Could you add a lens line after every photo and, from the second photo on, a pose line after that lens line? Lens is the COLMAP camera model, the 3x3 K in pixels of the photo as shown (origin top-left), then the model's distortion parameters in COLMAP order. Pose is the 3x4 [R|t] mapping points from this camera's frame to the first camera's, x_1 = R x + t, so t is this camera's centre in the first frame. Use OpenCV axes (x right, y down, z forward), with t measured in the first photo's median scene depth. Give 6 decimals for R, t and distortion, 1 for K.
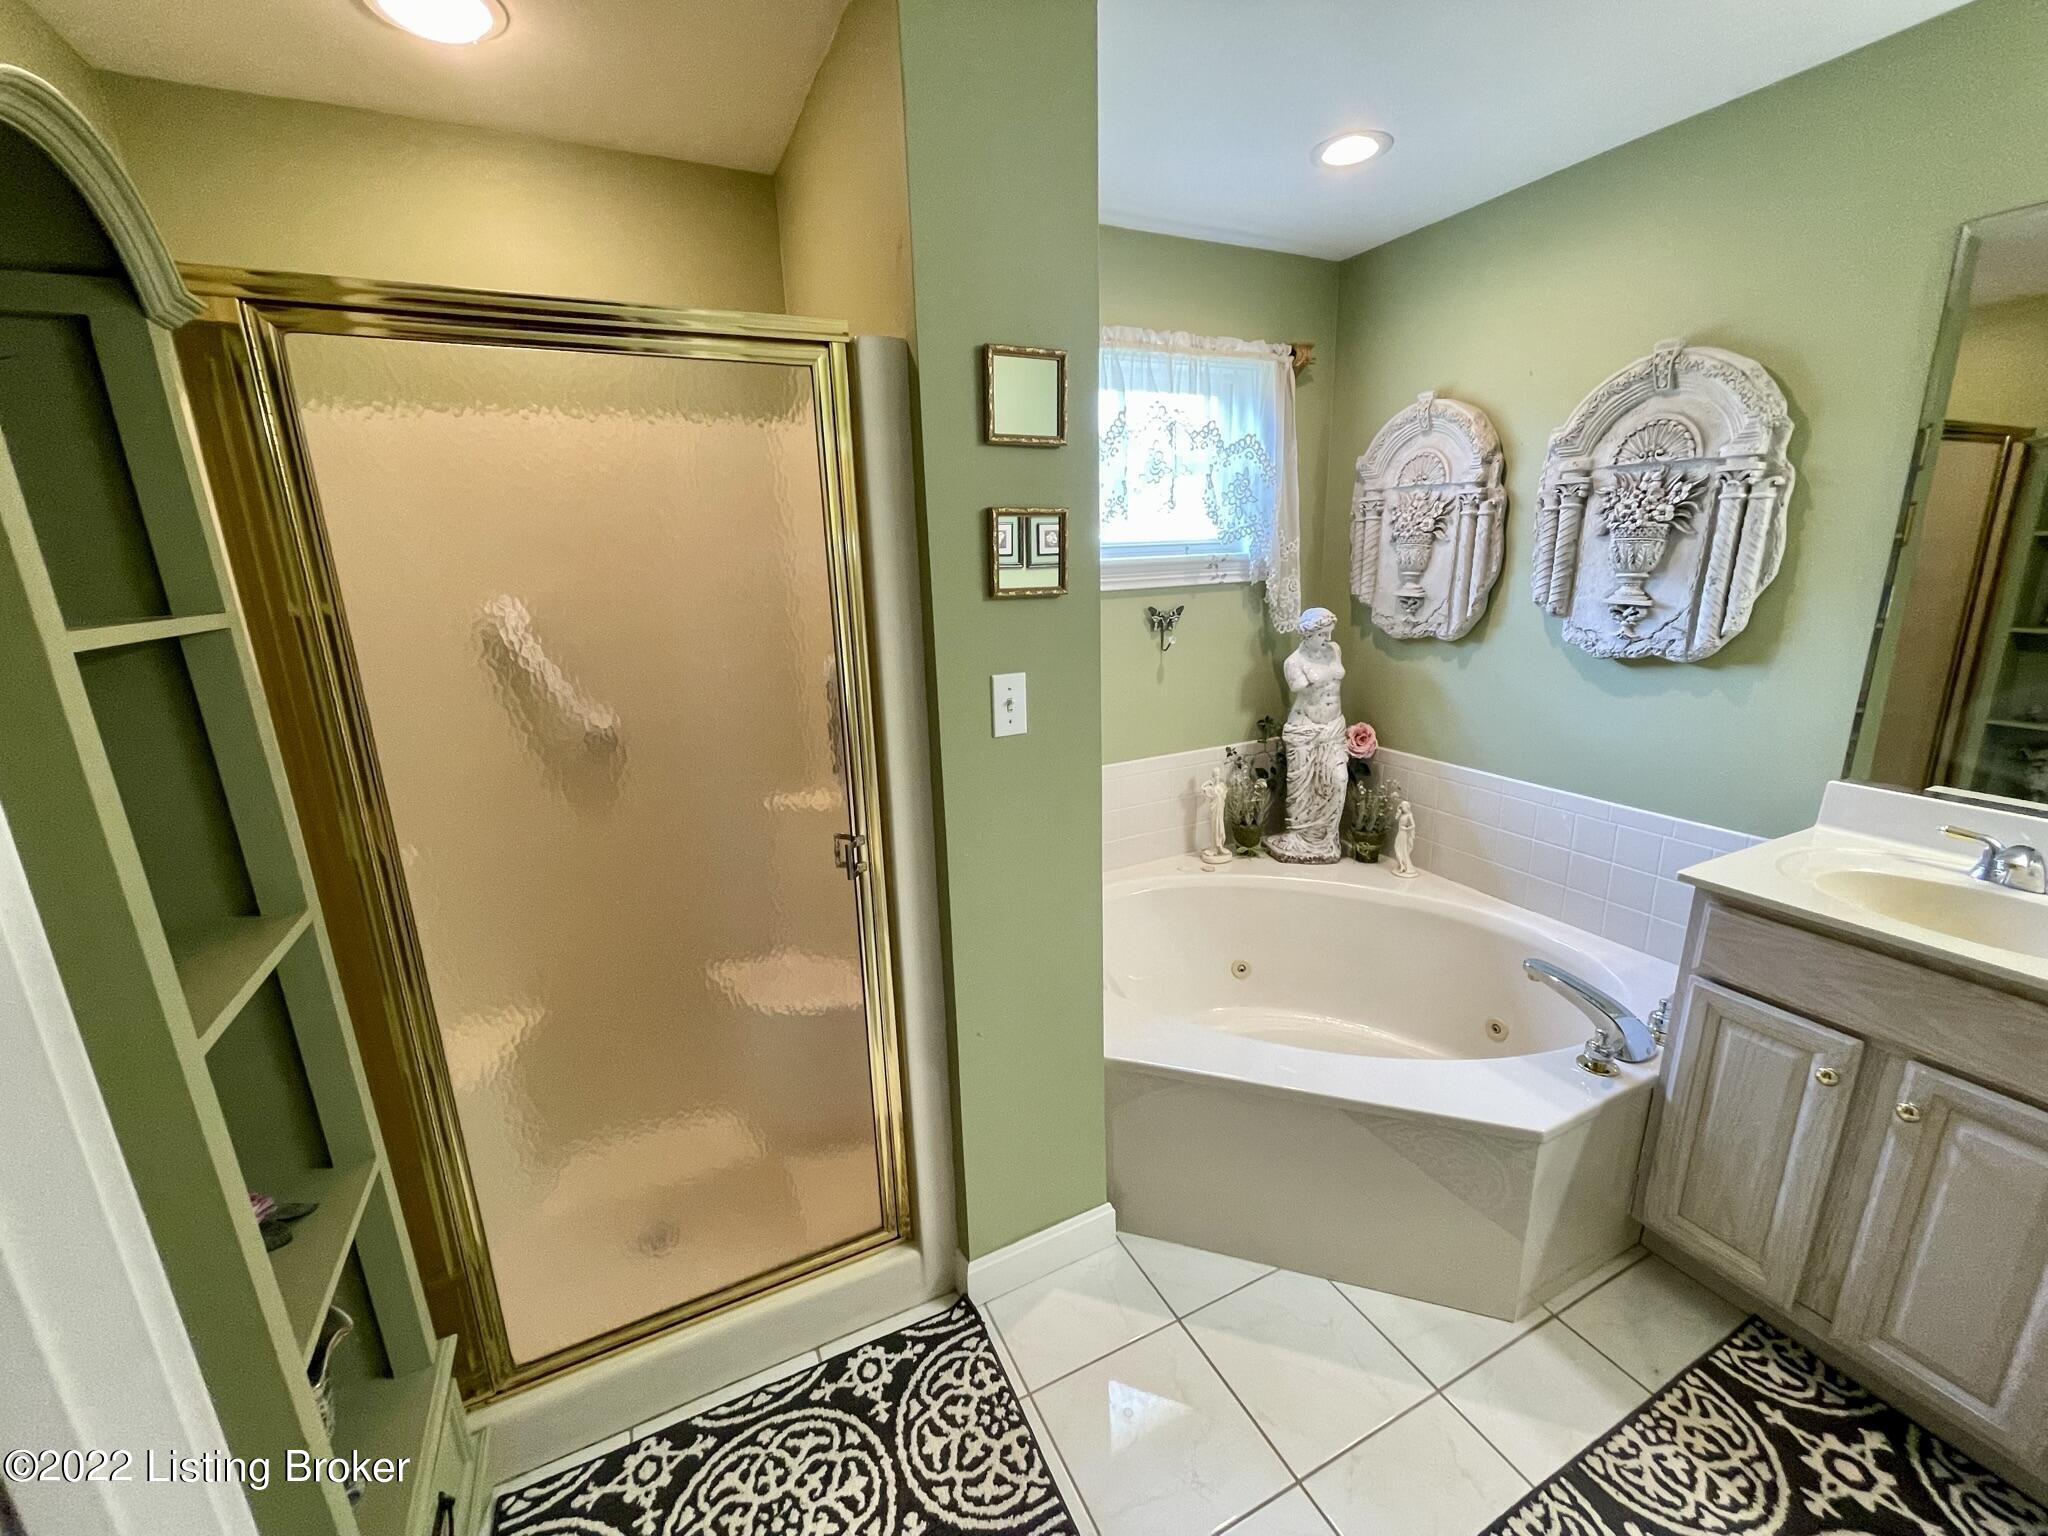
lens RADIAL K [[818.0, 0, 1014.7], [0, 818.0, 762.0], [0, 0, 1]] dist [-0.003897, -0.000677]
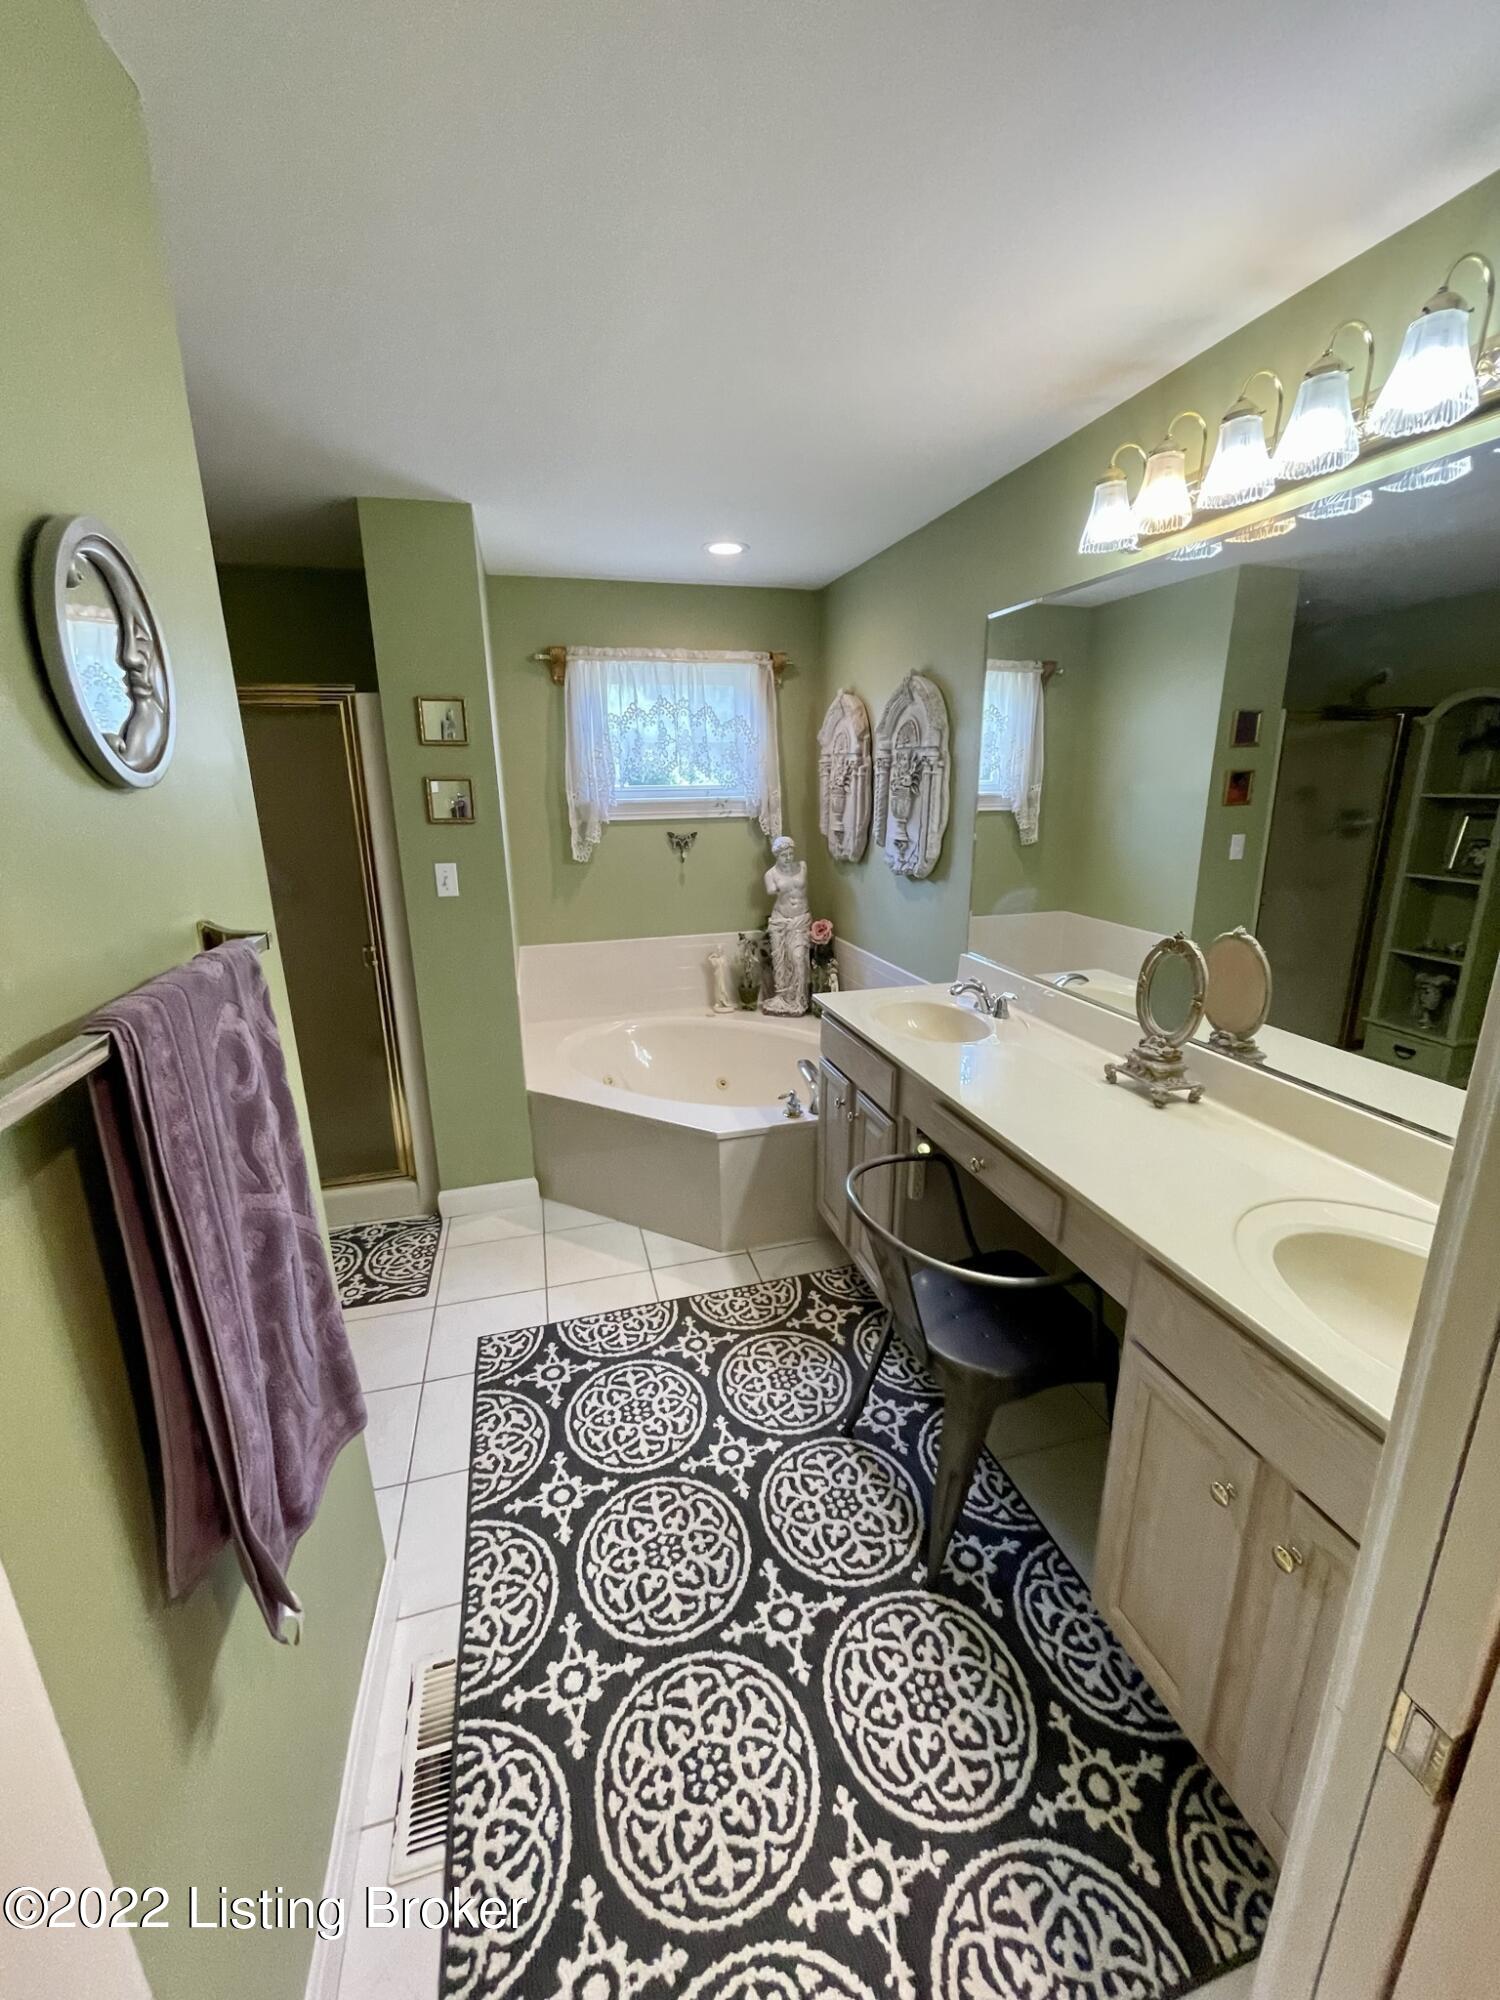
lens RADIAL K [[798.9, 0, 758.6], [0, 798.9, 999.2], [0, 0, 1]] dist [-0.003897, -0.000677]
pose [[0.985975, 0.063241, -0.154448, 0.568700], [-0.059621, 0.997829, 0.027963, 0.061500], [0.155881, -0.018362, 0.987605, -0.404220]]
